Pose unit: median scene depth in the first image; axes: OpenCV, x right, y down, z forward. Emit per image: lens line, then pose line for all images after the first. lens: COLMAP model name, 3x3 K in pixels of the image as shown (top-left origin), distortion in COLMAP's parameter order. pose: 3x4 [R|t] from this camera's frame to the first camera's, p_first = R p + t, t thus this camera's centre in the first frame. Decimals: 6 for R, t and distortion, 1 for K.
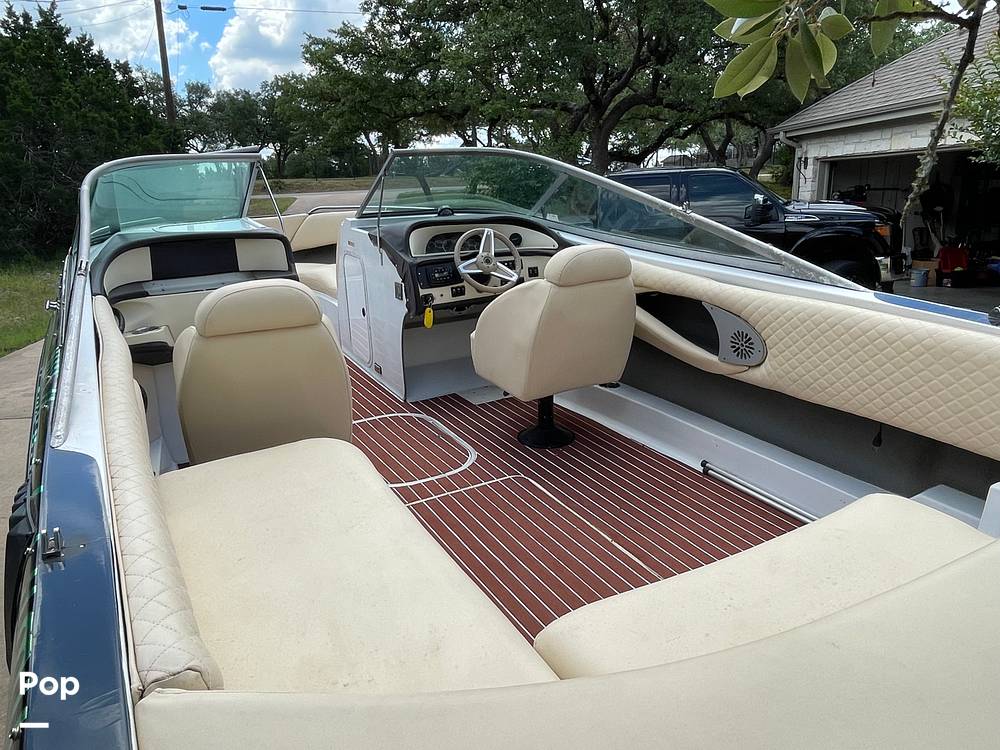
lens RADIAL K [[723.1, 0, 499.4], [0, 723.1, 379.4], [0, 0, 1]] dist [0.007501, -0.003558]
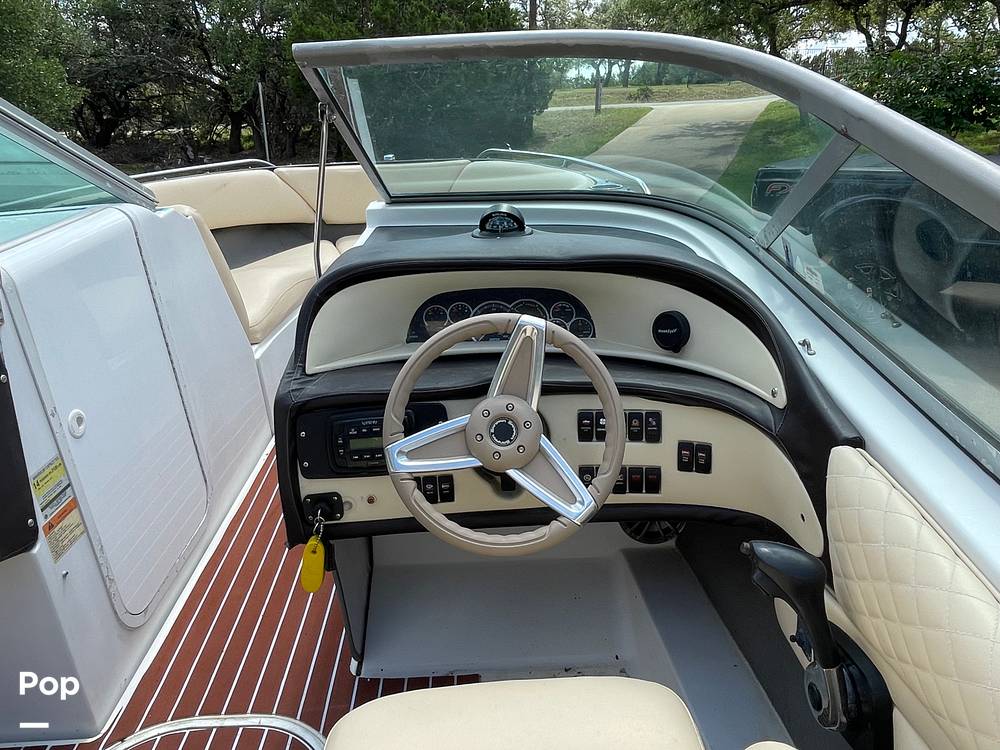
lens RADIAL K [[723.1, 0, 498.4], [0, 723.1, 373.9], [0, 0, 1]] dist [0.007501, -0.003558]
pose [[0.876784, 0.180156, -0.445864, 0.111514], [-0.129935, 0.981439, 0.141046, -0.230747], [0.462998, -0.065733, 0.883918, 0.743563]]
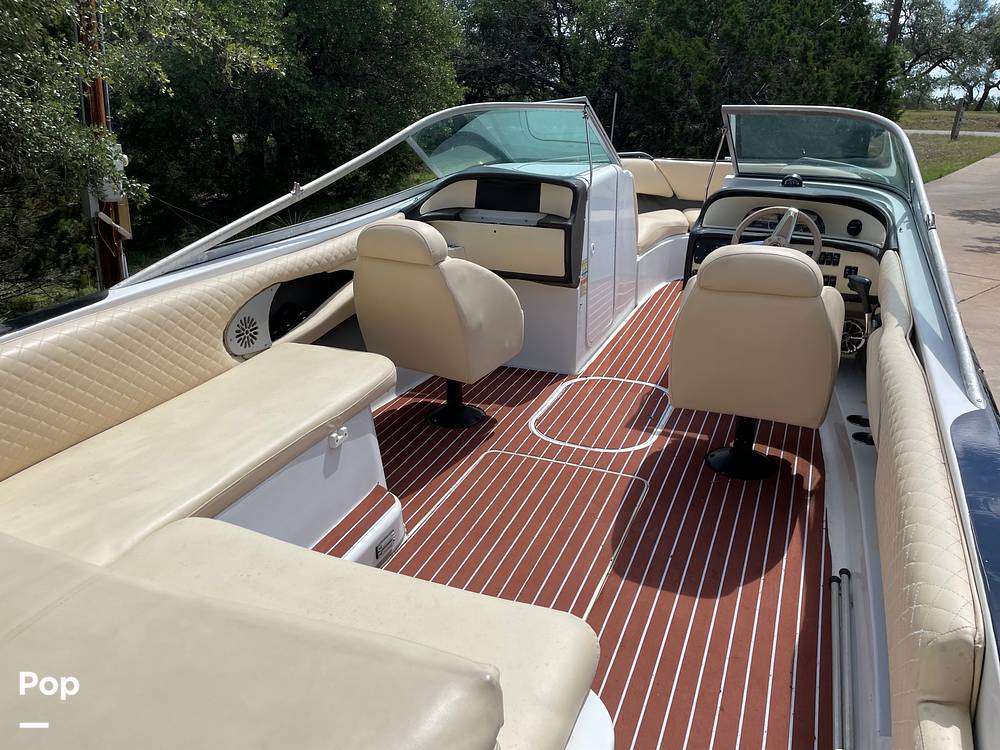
lens RADIAL K [[768.3, 0, 498.8], [0, 768.3, 379.1], [0, 0, 1]] dist [0.000183, -0.015644]
pose [[0.617288, 0.313684, -0.721497, 0.484522], [-0.256679, 0.947193, 0.192203, -0.107338], [0.743688, 0.066548, 0.665206, 0.174034]]
